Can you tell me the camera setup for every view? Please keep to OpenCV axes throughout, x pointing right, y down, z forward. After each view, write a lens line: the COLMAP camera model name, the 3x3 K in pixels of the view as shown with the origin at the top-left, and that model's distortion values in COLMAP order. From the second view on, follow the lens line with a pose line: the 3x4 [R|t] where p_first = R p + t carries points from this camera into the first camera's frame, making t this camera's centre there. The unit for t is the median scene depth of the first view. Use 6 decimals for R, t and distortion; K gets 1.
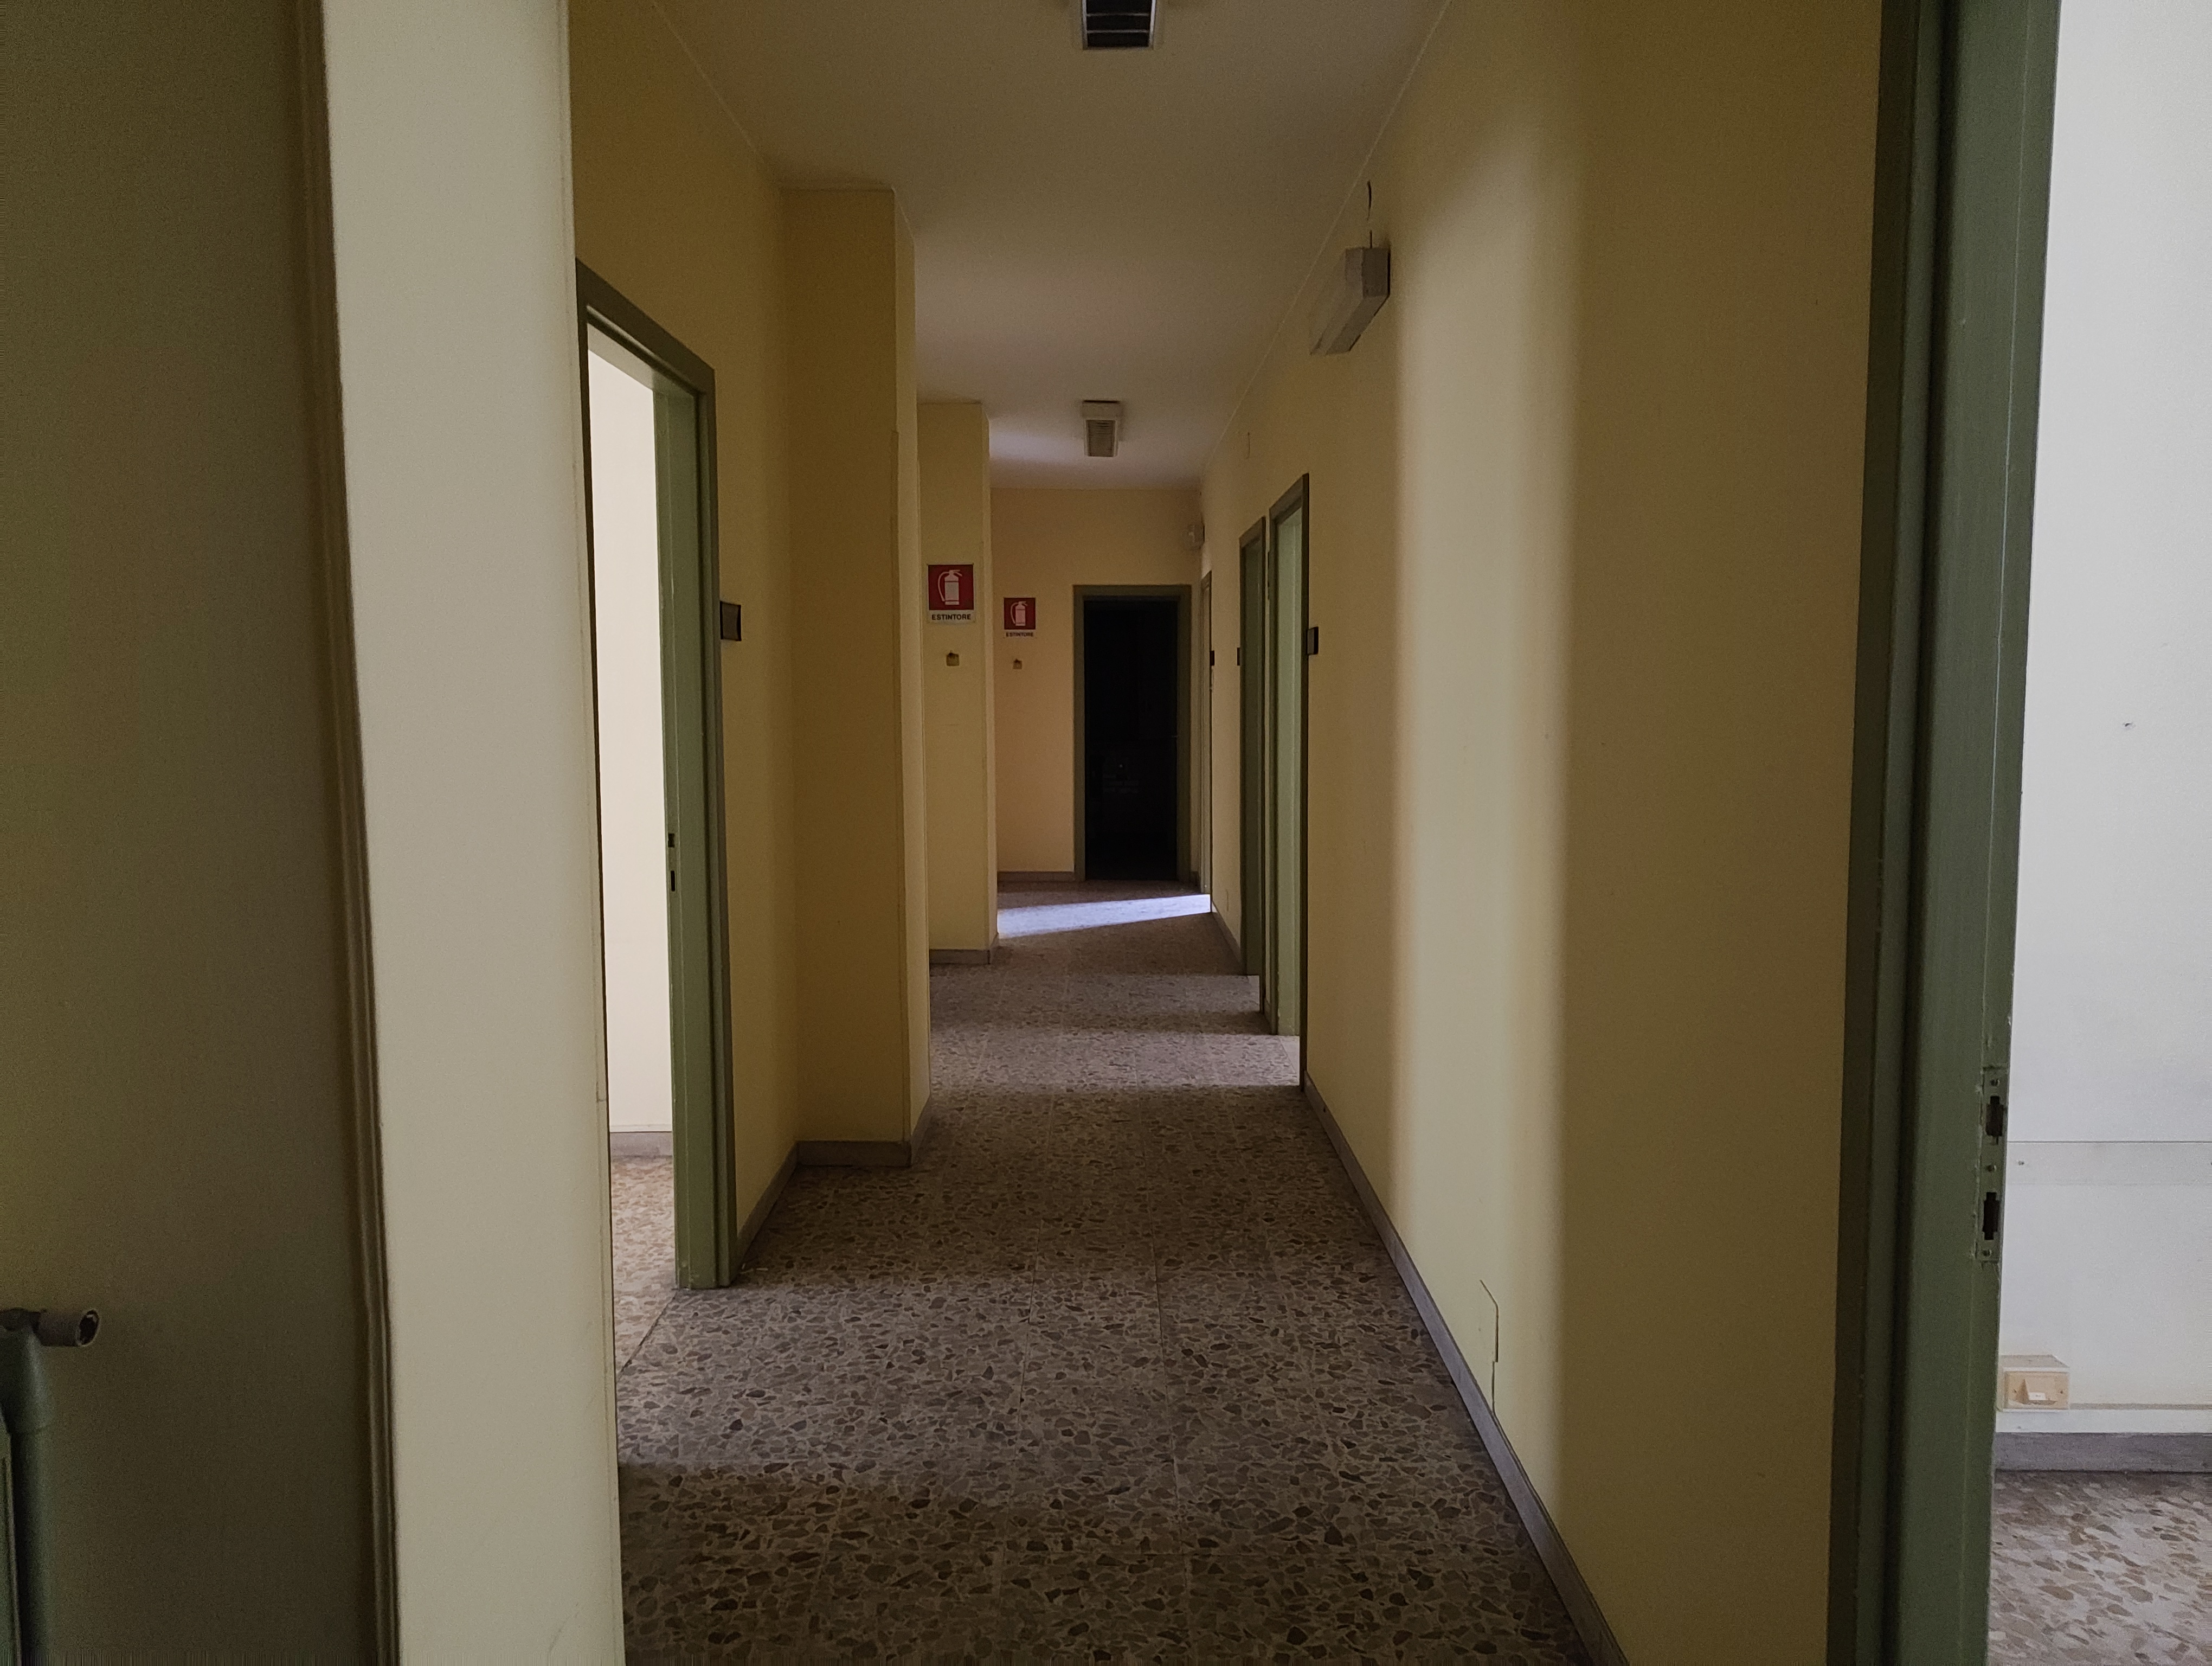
lens RADIAL K [[1659.5, 0, 1106.0], [0, 1659.5, 833.0], [0, 0, 1]] dist [0.000600, 0.000001]
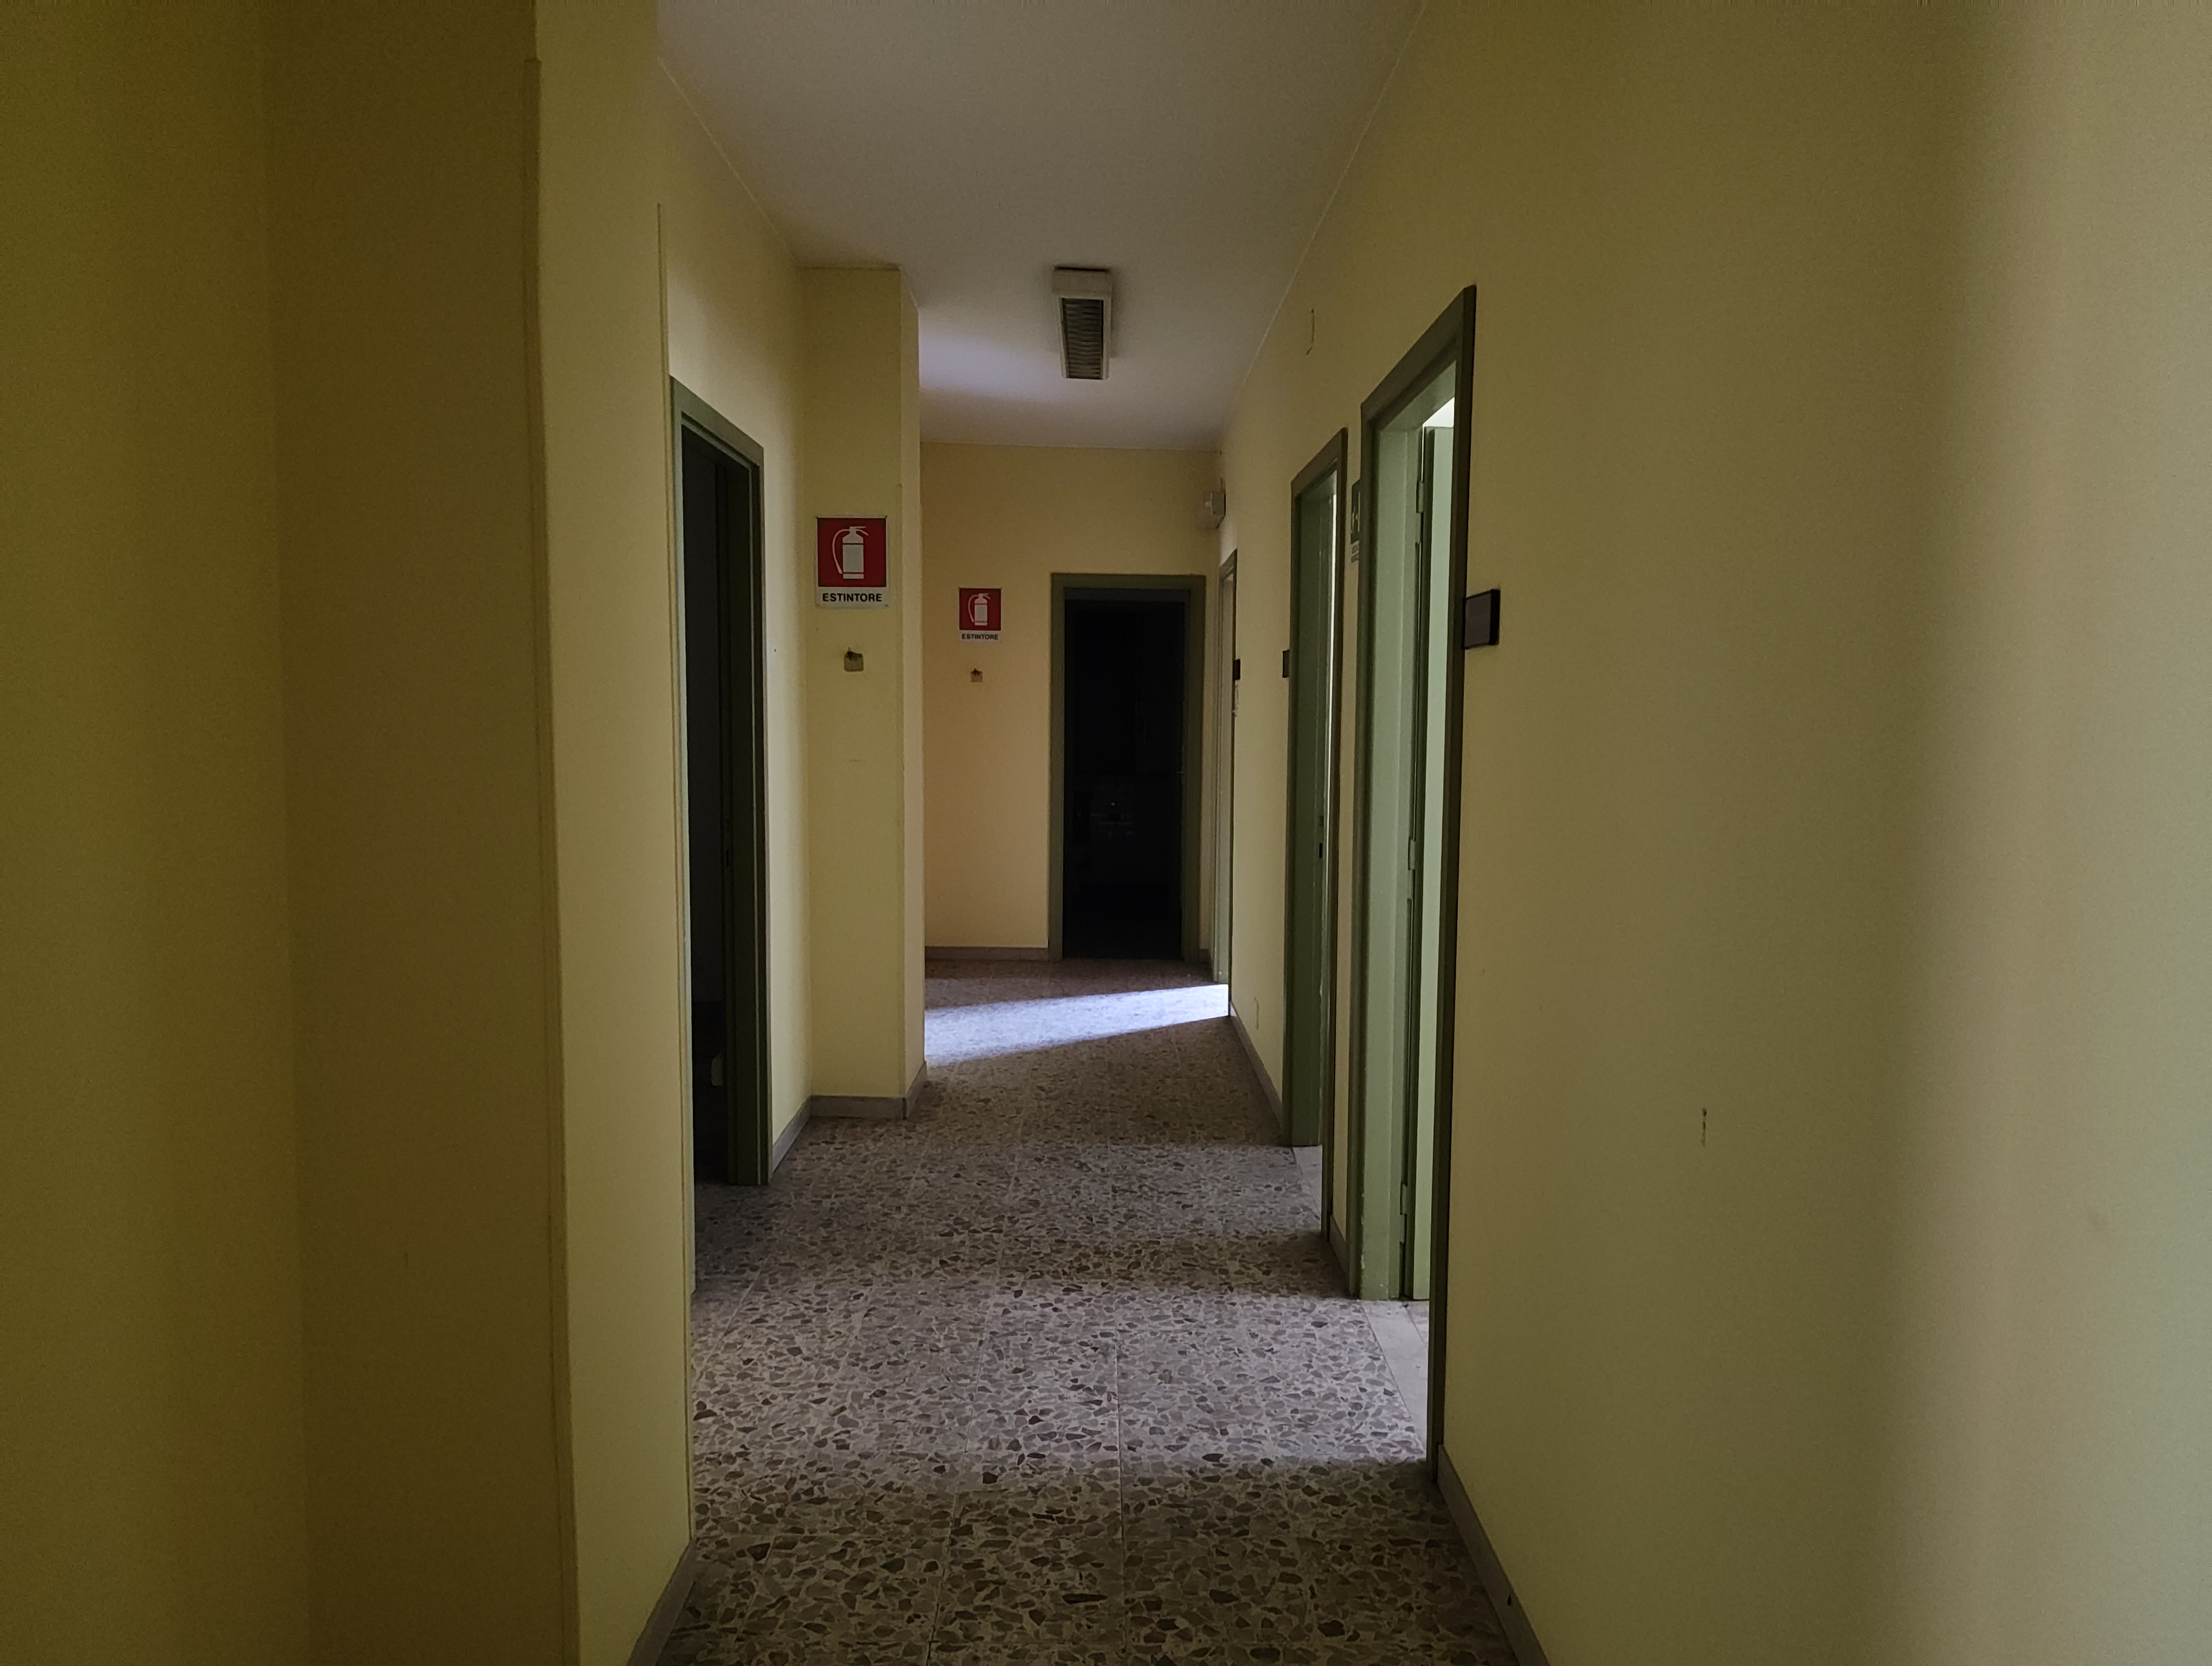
lens RADIAL K [[1584.3, 0, 1106.0], [0, 1584.3, 833.0], [0, 0, 1]] dist [-0.008375, -0.002247]
pose [[0.999896, 0.014371, 0.001535, 0.008199], [-0.014357, 0.999855, -0.009110, -0.032178], [-0.001665, 0.009087, 0.999957, 0.369991]]
